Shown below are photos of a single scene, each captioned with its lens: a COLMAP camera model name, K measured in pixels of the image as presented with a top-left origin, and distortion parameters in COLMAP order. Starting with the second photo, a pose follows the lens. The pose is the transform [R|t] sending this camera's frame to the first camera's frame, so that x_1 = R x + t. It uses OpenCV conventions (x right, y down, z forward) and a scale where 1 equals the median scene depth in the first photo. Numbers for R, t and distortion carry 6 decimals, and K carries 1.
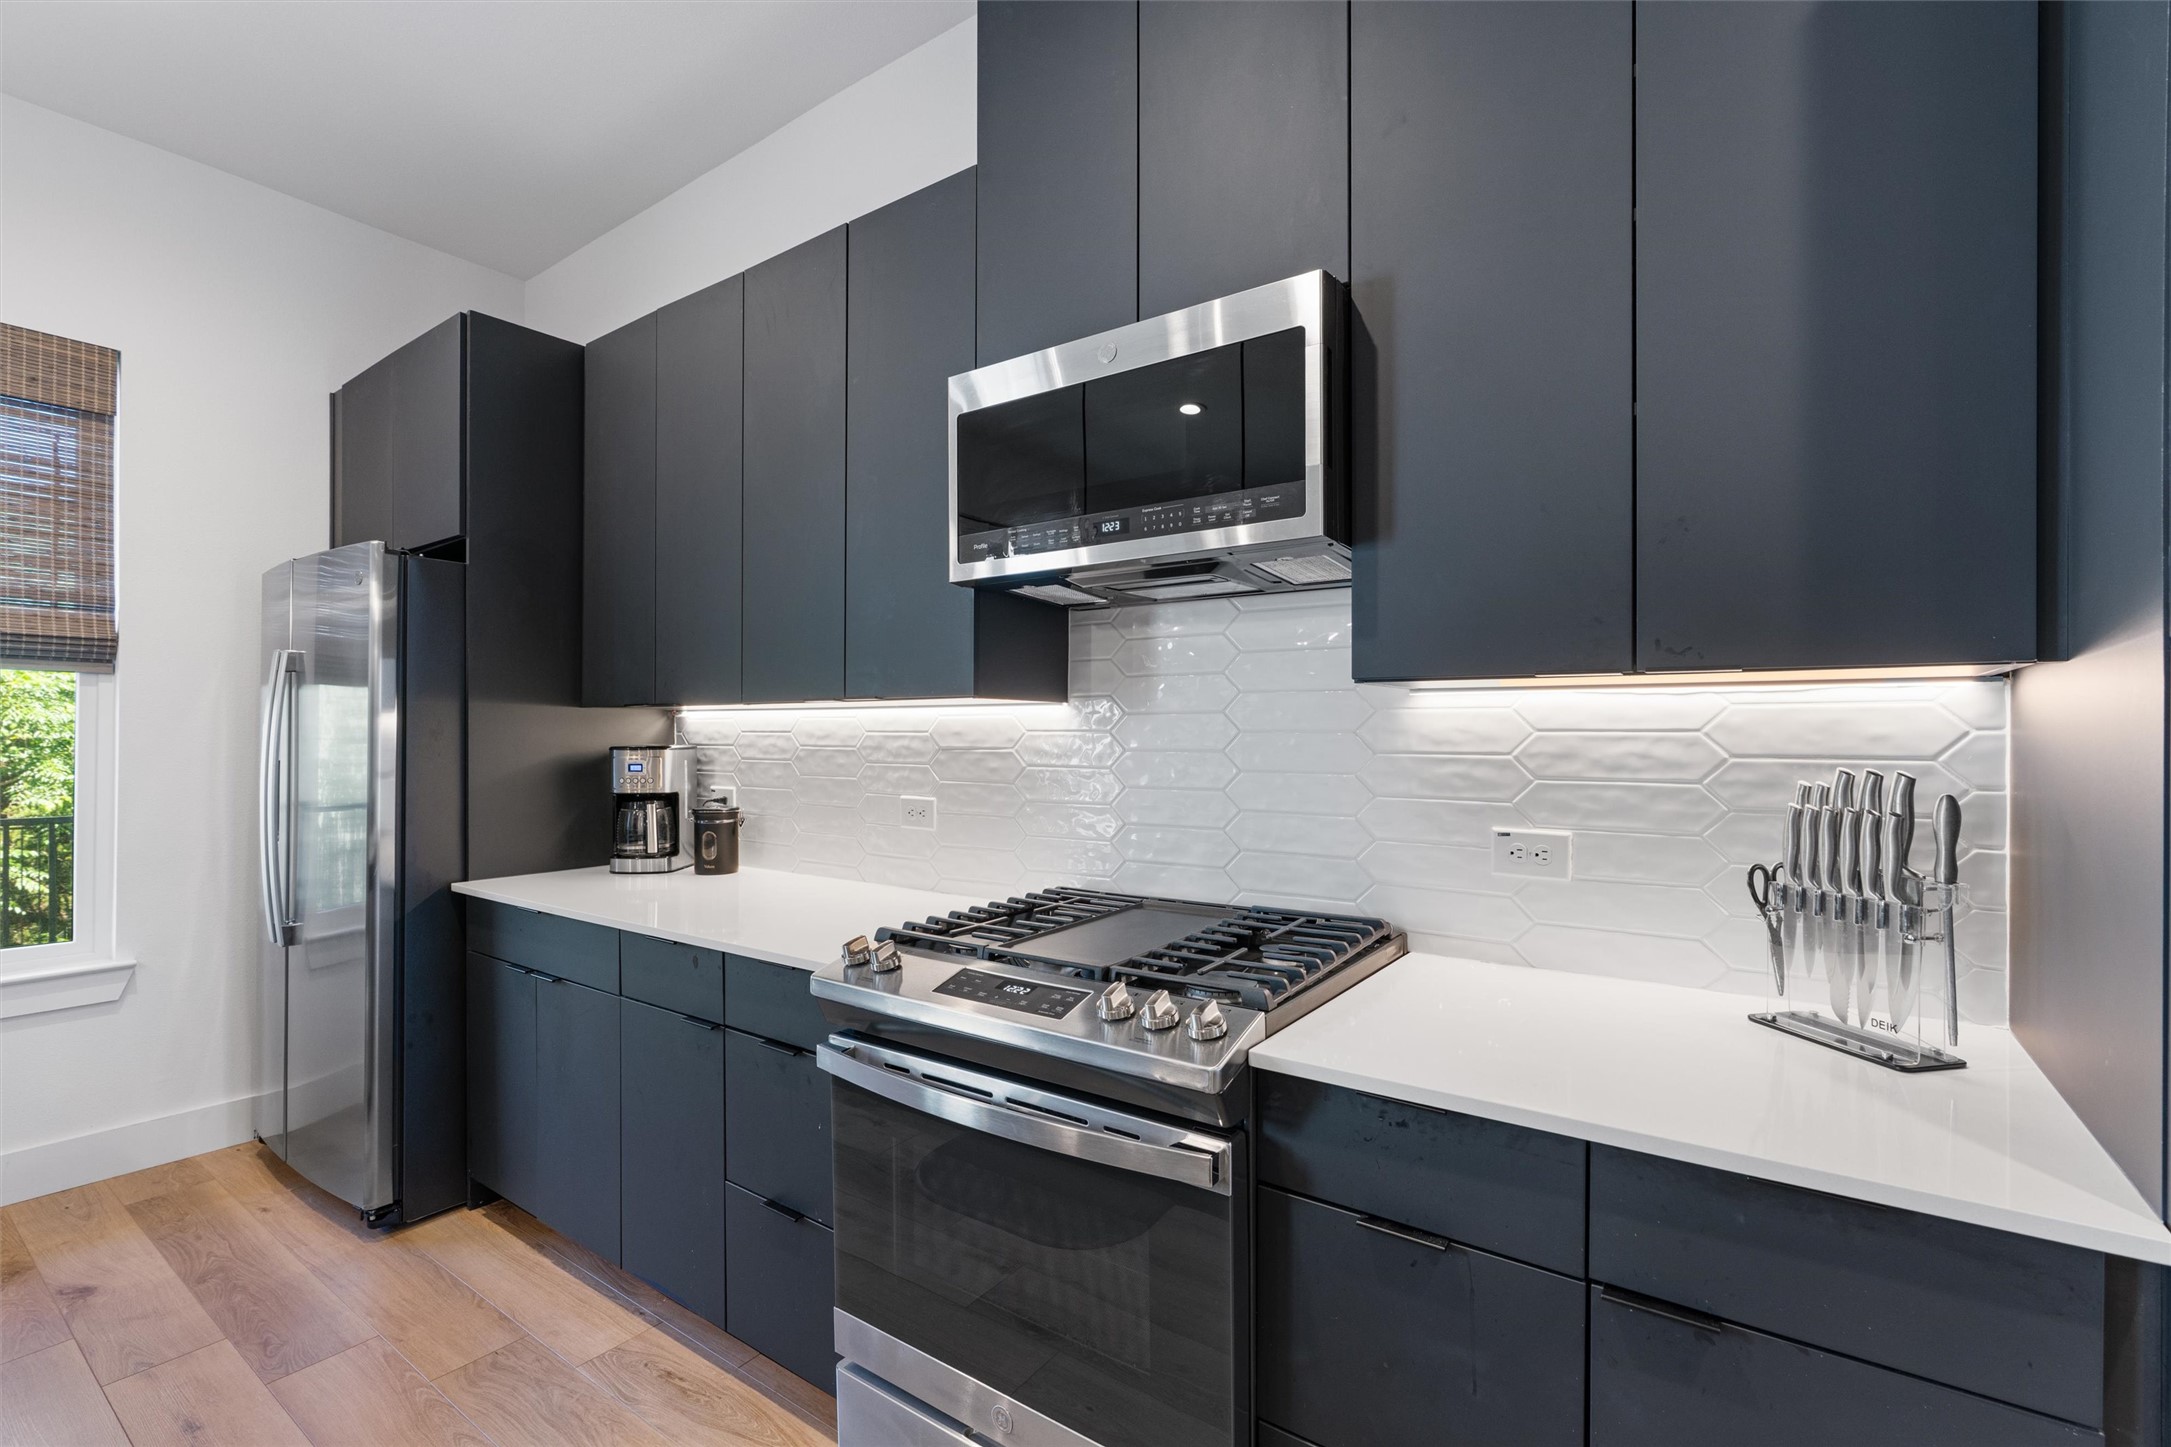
lens RADIAL K [[981.8, 0, 1087.6], [0, 981.8, 732.9], [0, 0, 1]] dist [-0.002574, 0.004406]
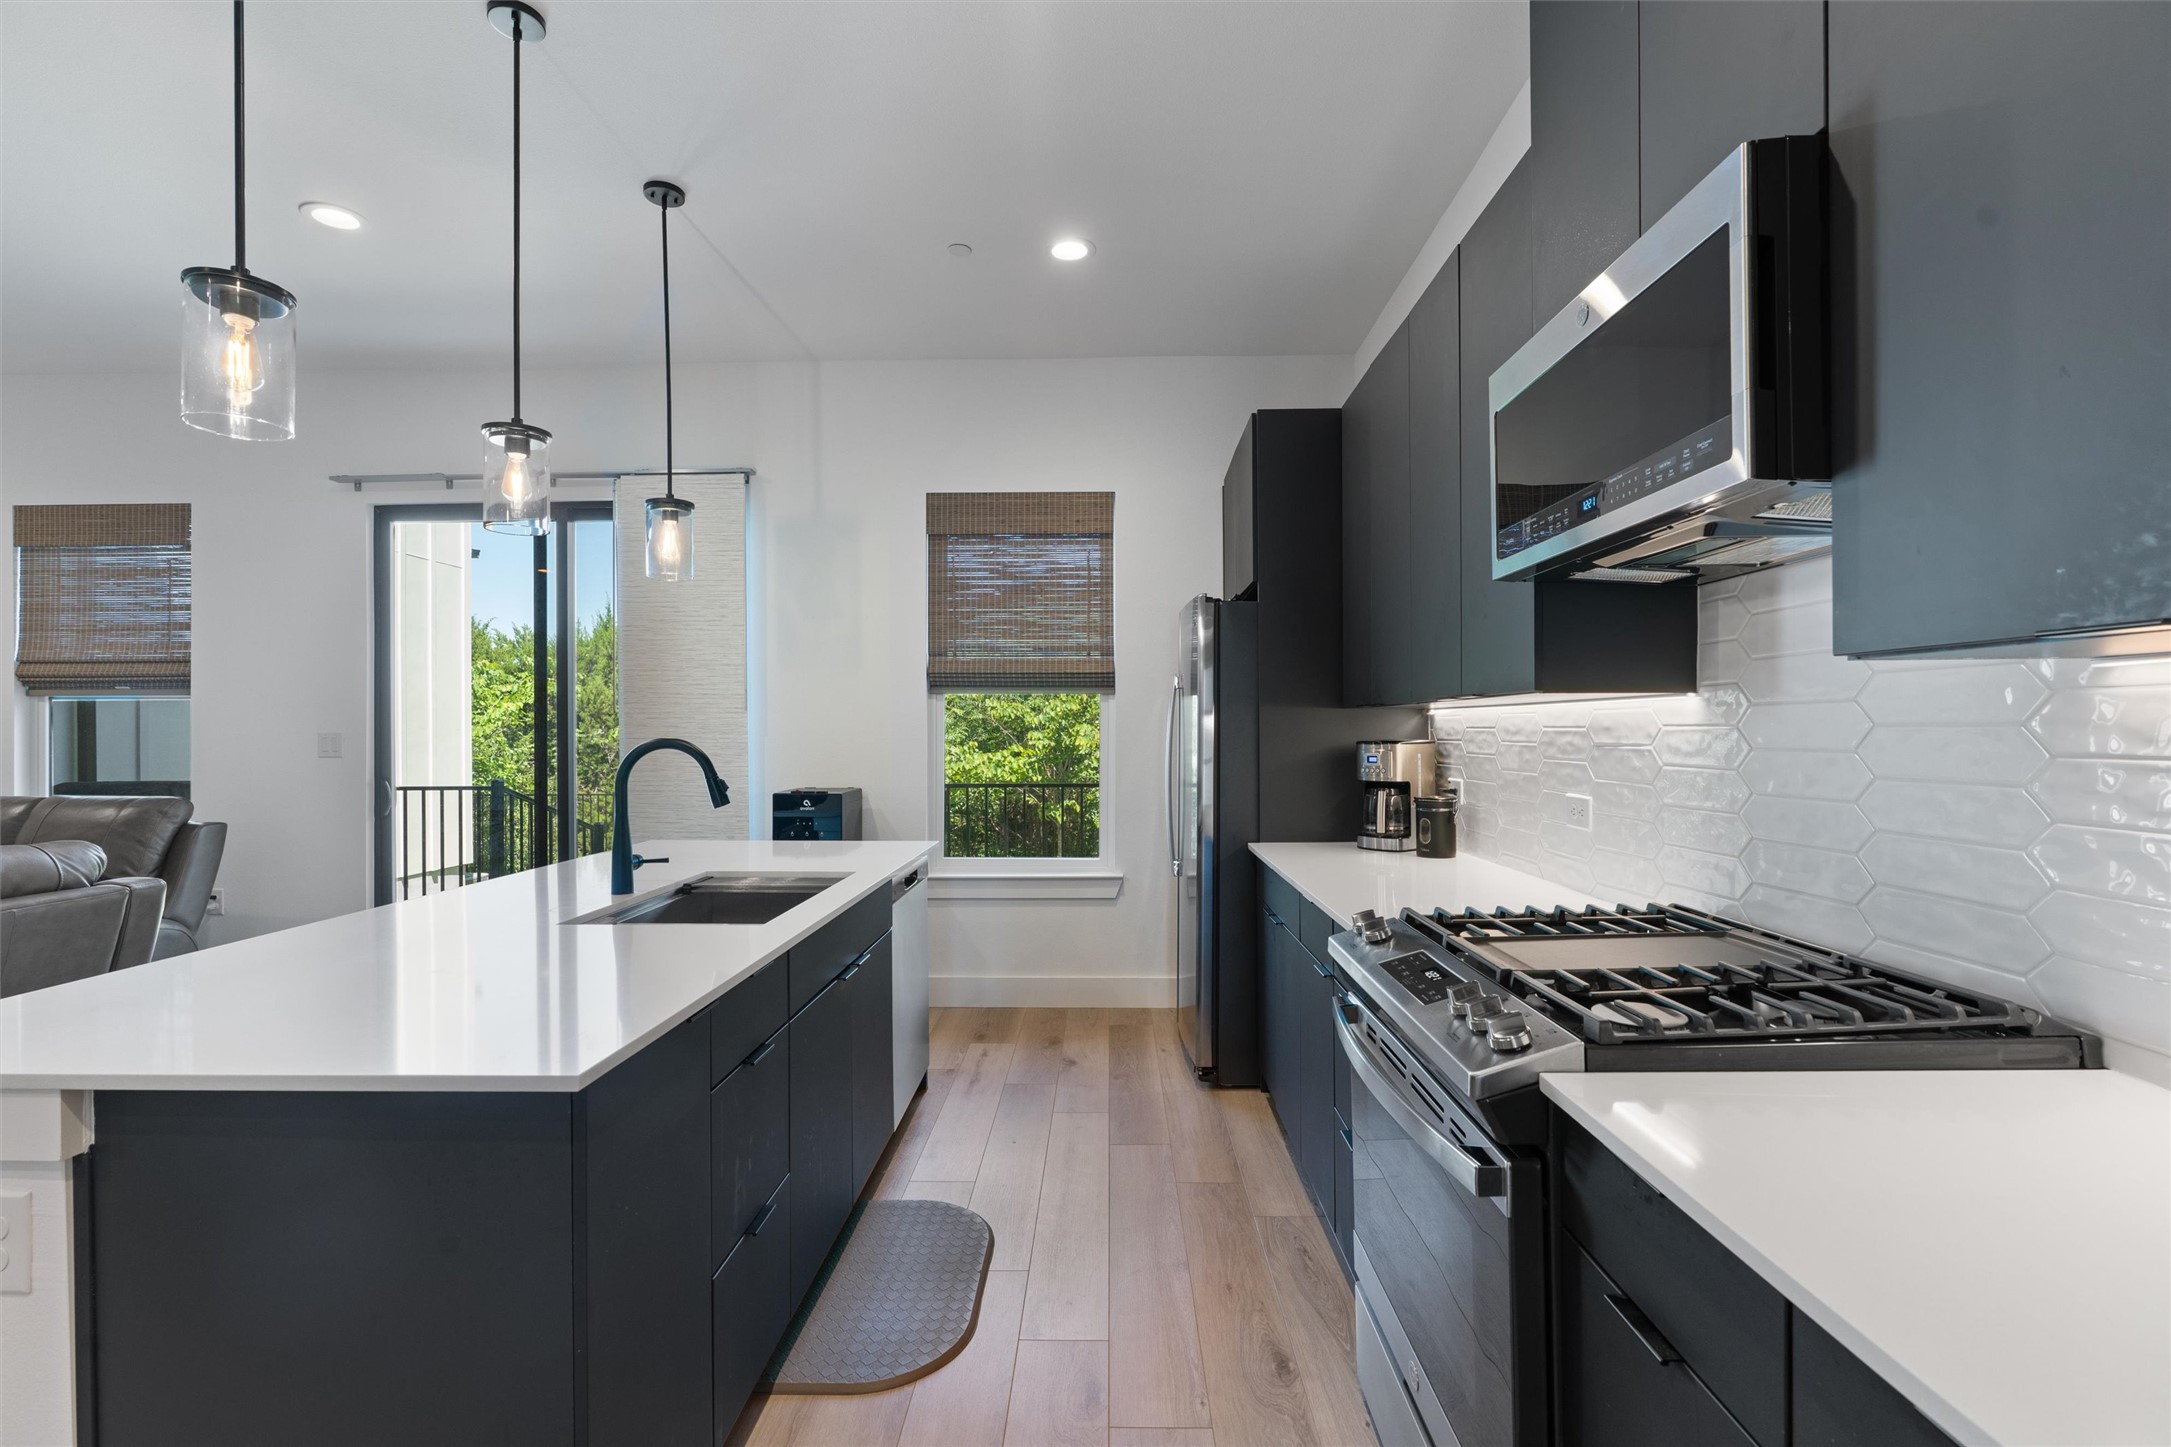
lens RADIAL K [[981.8, 0, 1087.6], [0, 981.8, 732.9], [0, 0, 1]] dist [-0.002574, 0.004406]
pose [[0.569721, -0.002381, -0.821834, 0.339725], [0.007228, 0.999972, 0.002113, -0.001049], [0.821806, -0.007144, 0.569722, 0.062343]]
